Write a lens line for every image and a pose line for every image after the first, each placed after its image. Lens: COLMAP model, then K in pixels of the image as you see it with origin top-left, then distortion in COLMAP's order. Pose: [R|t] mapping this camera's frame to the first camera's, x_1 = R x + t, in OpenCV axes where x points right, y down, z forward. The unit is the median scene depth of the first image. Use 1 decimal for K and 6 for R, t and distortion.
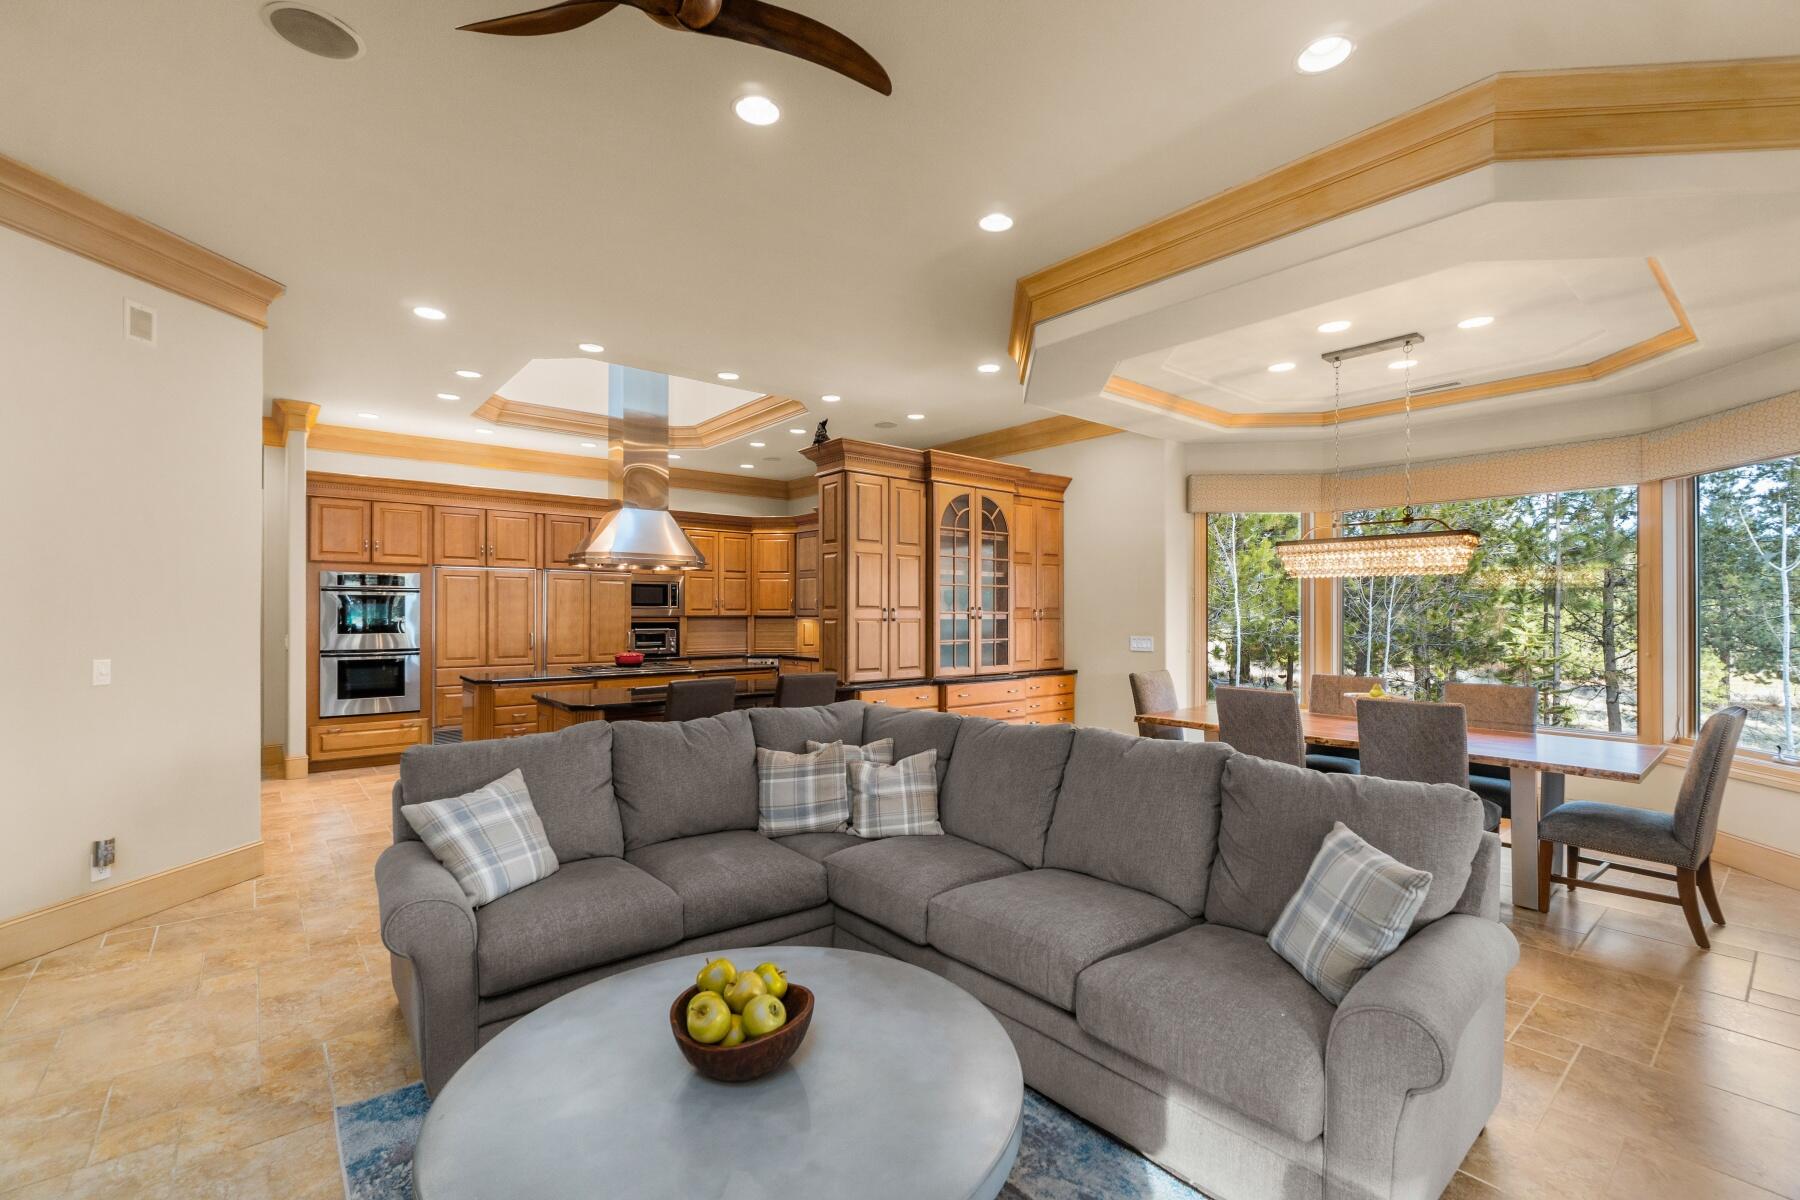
lens RADIAL K [[785.1, 0, 907.9], [0, 785.1, 606.5], [0, 0, 1]] dist [-0.004123, -0.000649]
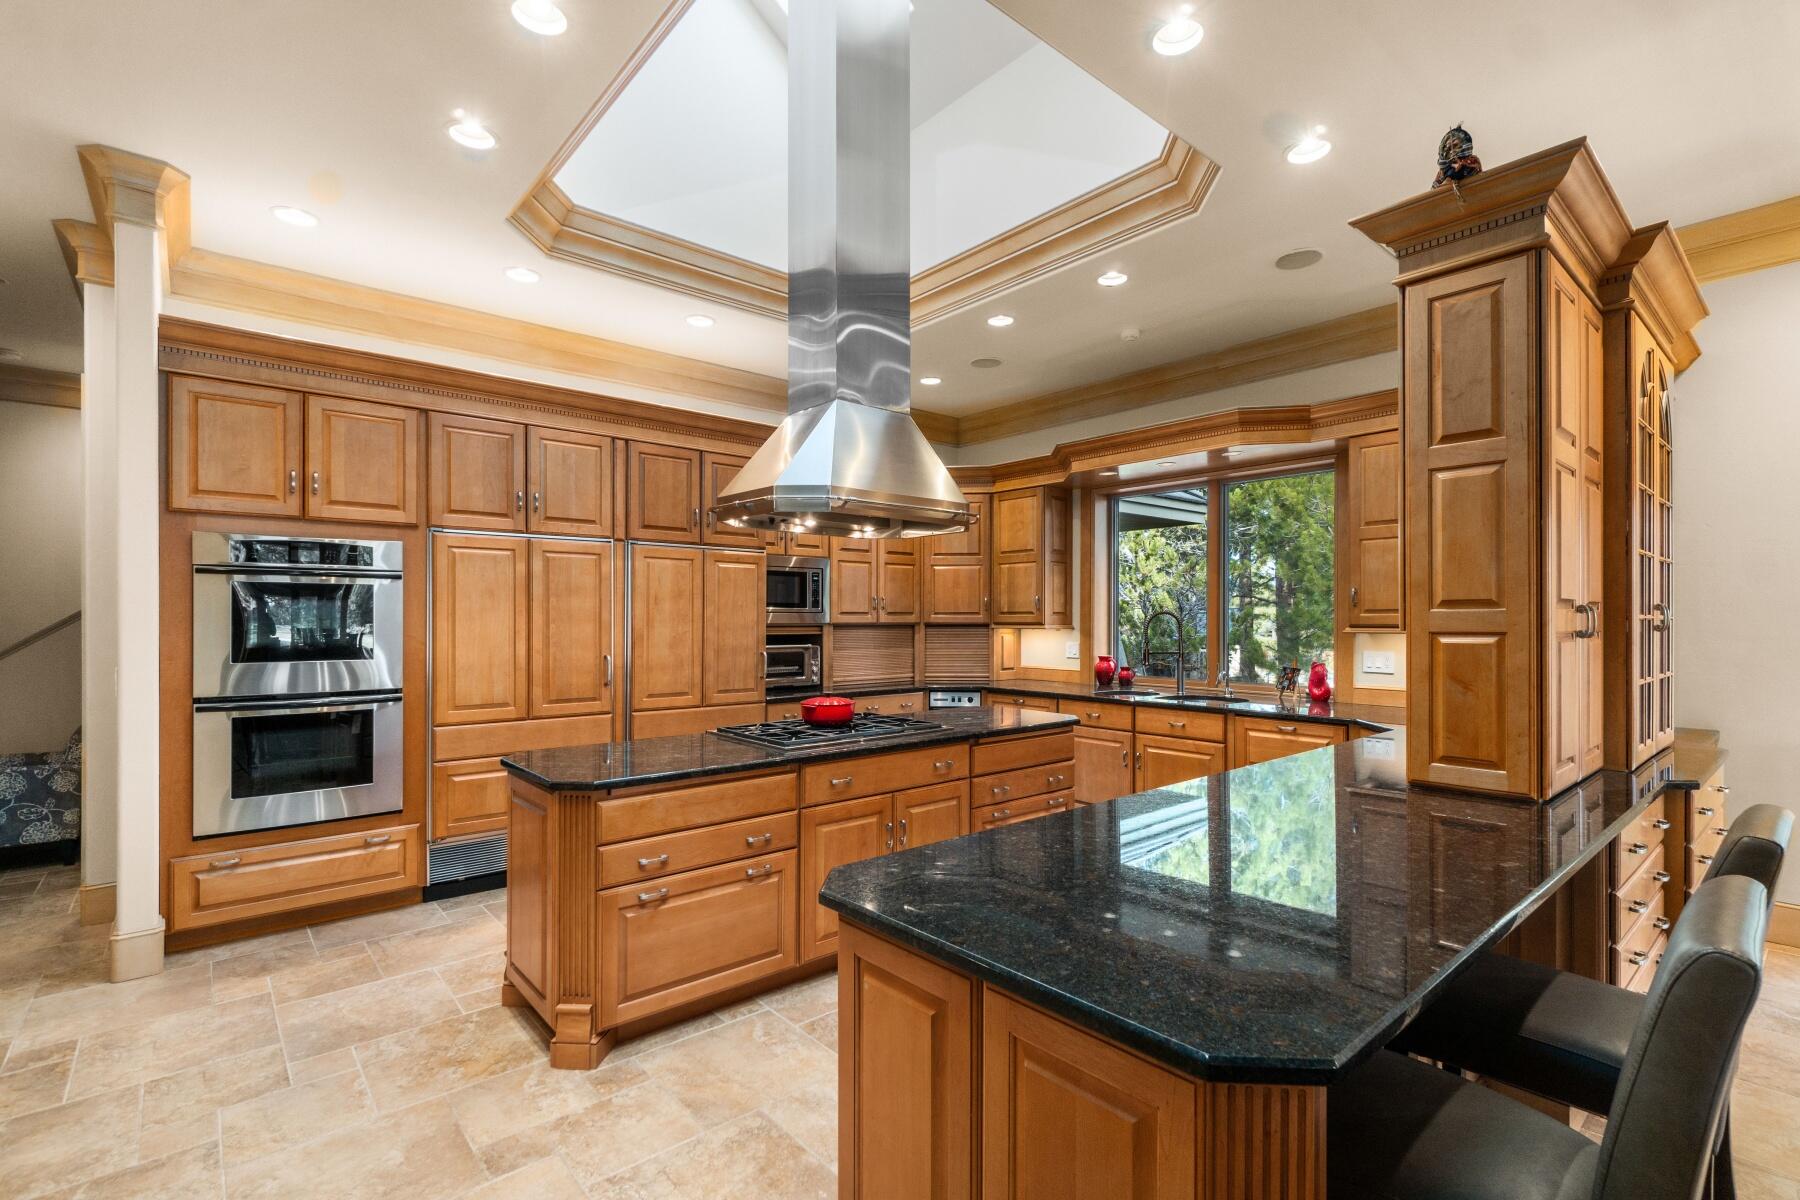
lens RADIAL K [[814.9, 0, 904.3], [0, 814.9, 615.0], [0, 0, 1]] dist [0.001052, 0.000202]
pose [[0.999872, -0.000661, 0.015971, -0.304993], [0.000616, 0.999996, 0.002781, 0.004314], [-0.015973, -0.002771, 0.999869, 0.465103]]
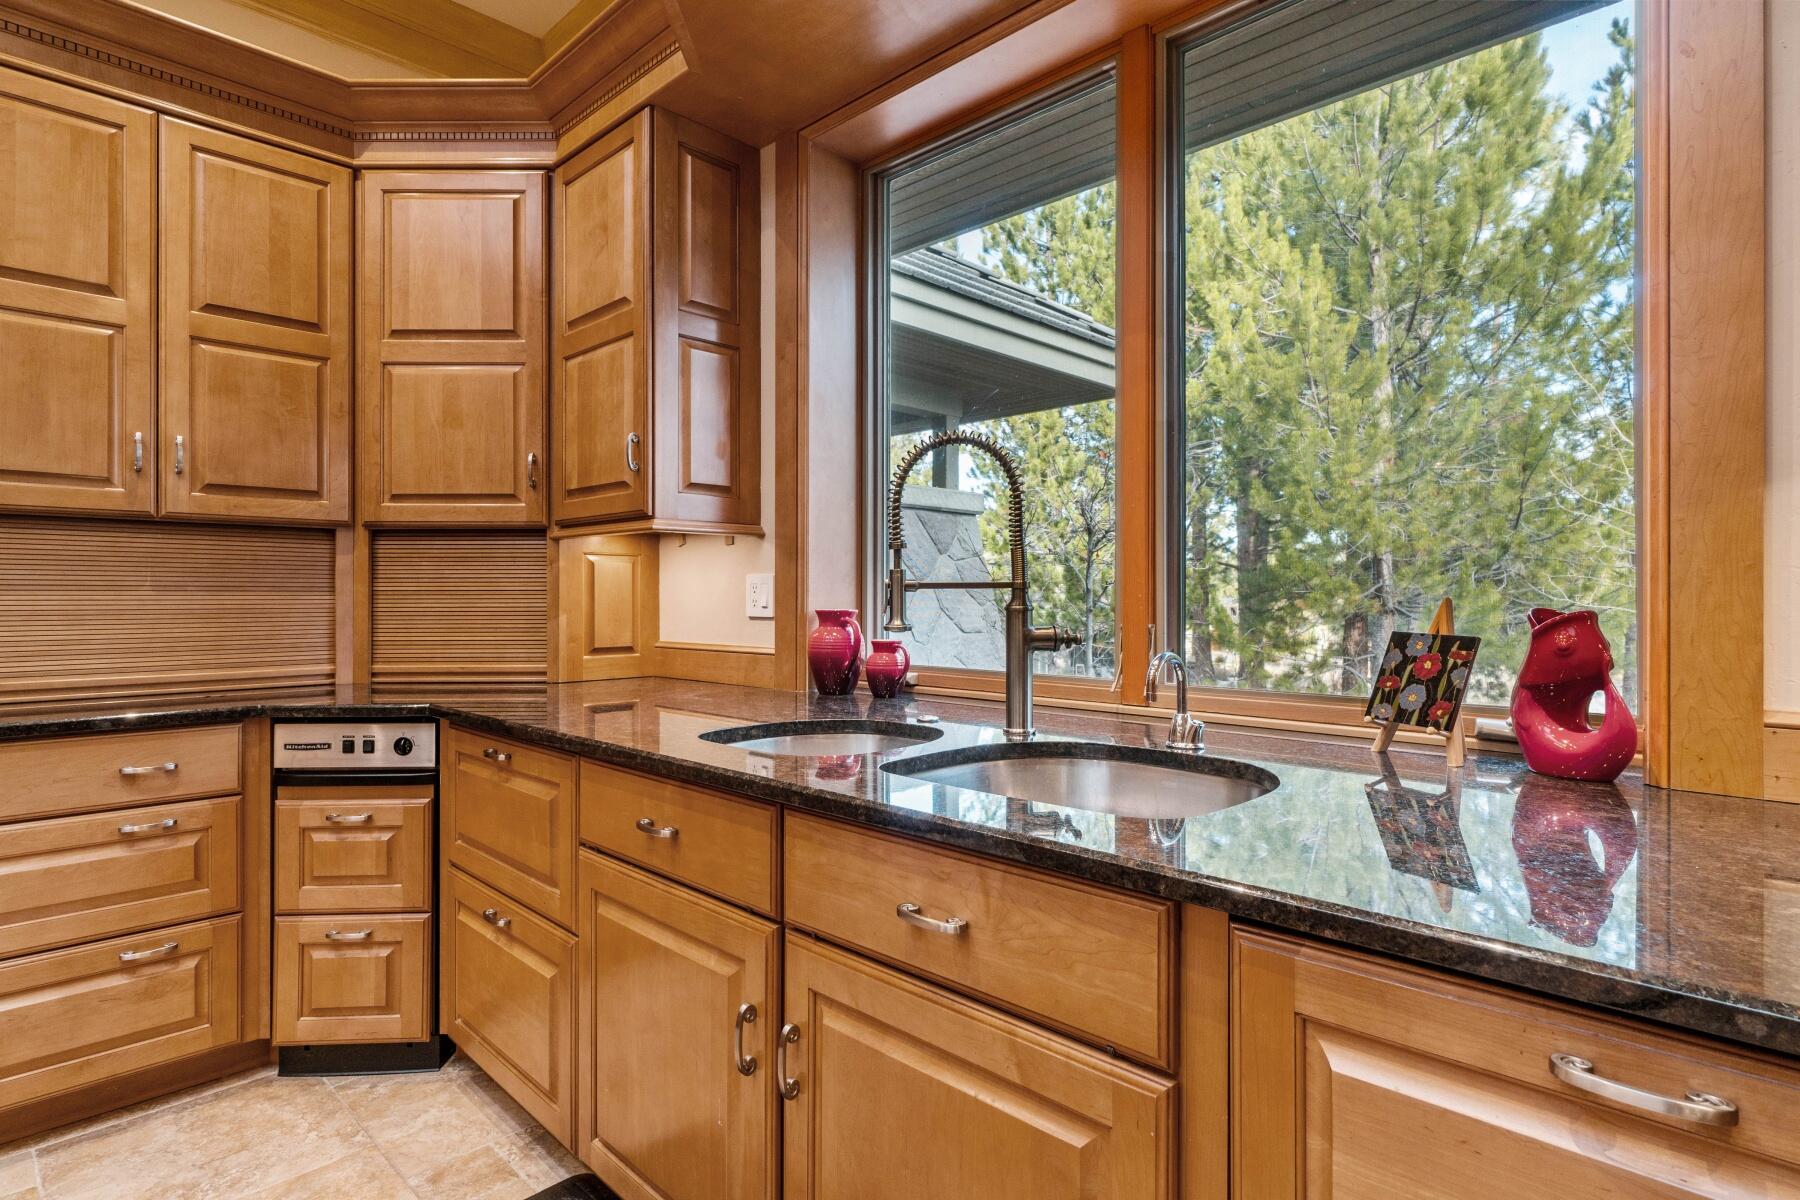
lens RADIAL K [[920.5, 0, 900.0], [0, 920.5, 600.0], [0, 0, 1]] dist [0.000795, 0.000458]
pose [[0.994848, -0.001802, 0.101364, -0.092971], [0.000816, 0.999952, 0.009773, 0.042657], [-0.101377, -0.009640, 0.994801, 0.979125]]
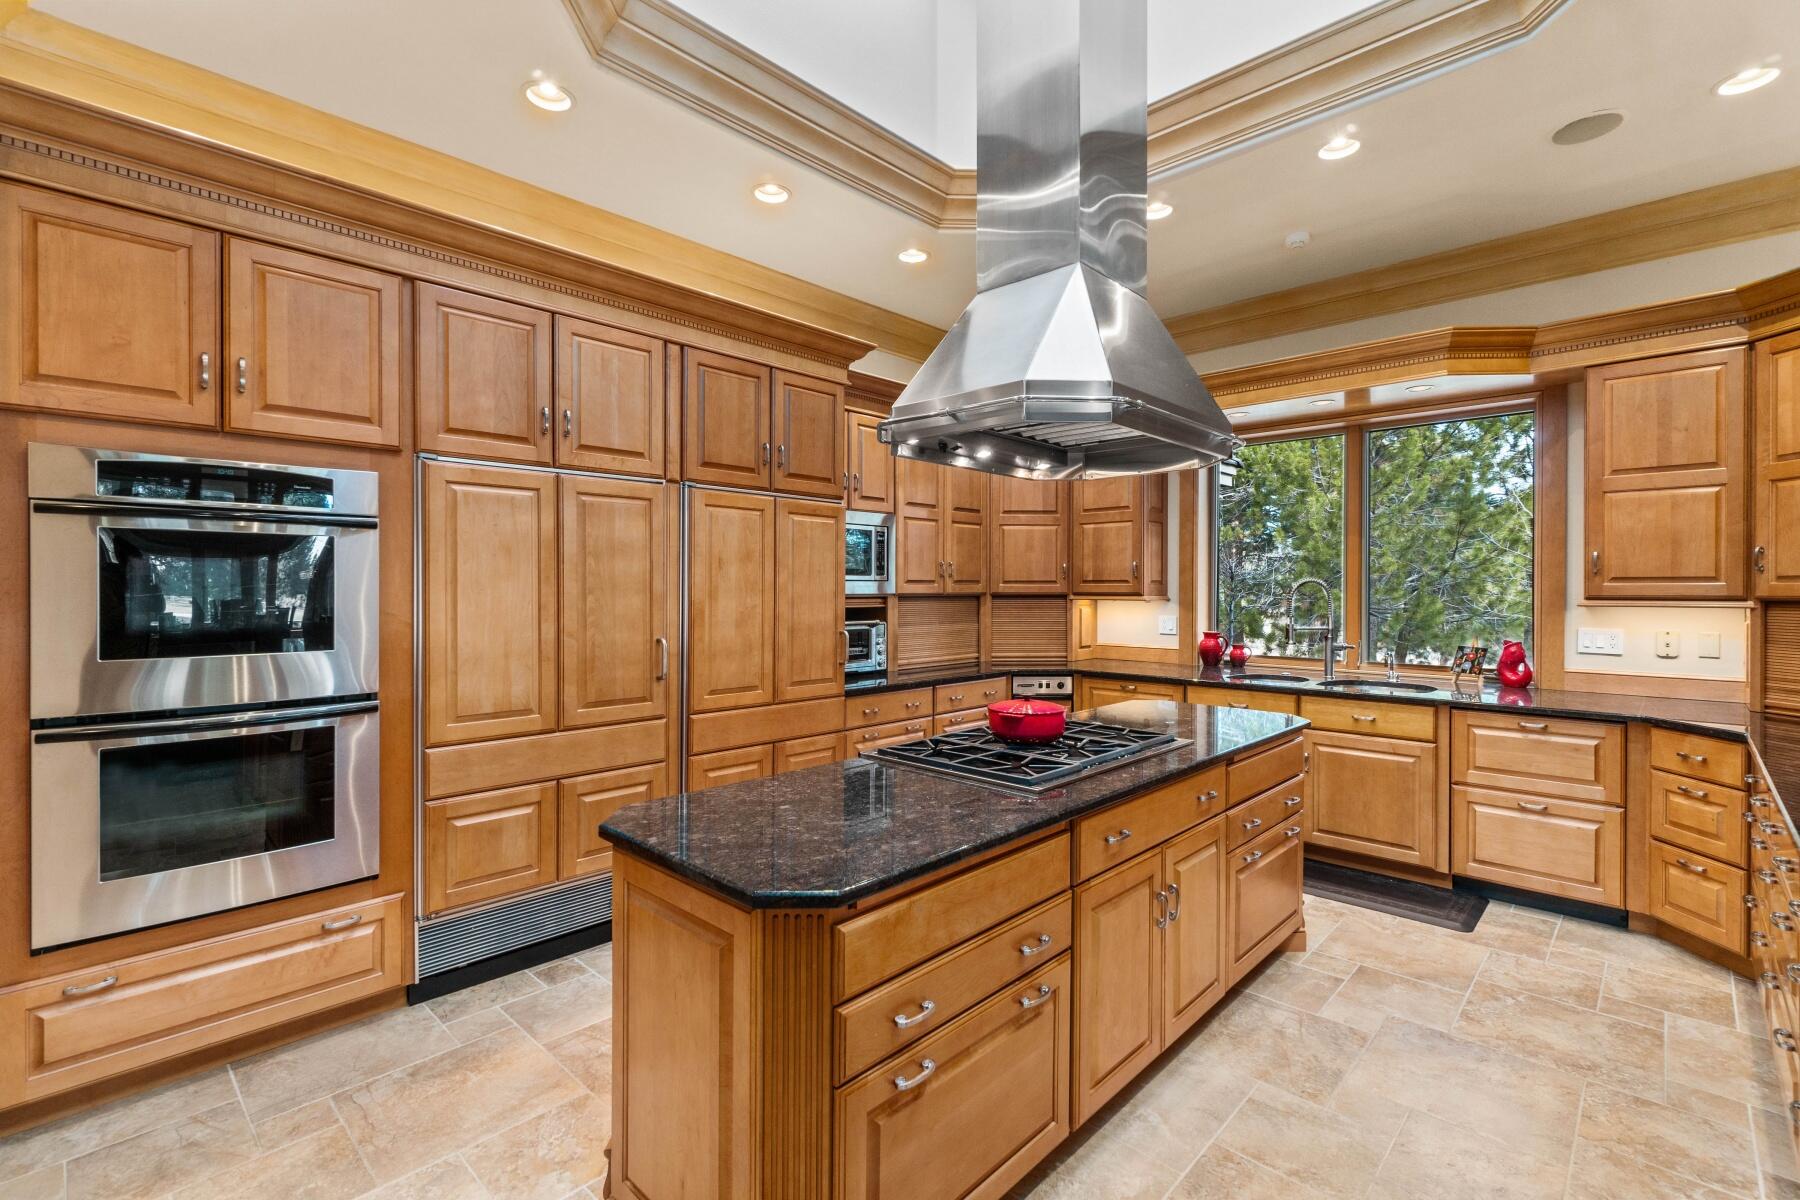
lens RADIAL K [[806.3, 0, 899.2], [0, 806.3, 588.2], [0, 0, 1]] dist [0.001658, -0.000397]
pose [[0.993880, 0.000107, 0.110461, -0.437304], [-0.000952, 0.999971, 0.007603, 0.005243], [-0.110457, -0.007661, 0.993851, 0.628356]]
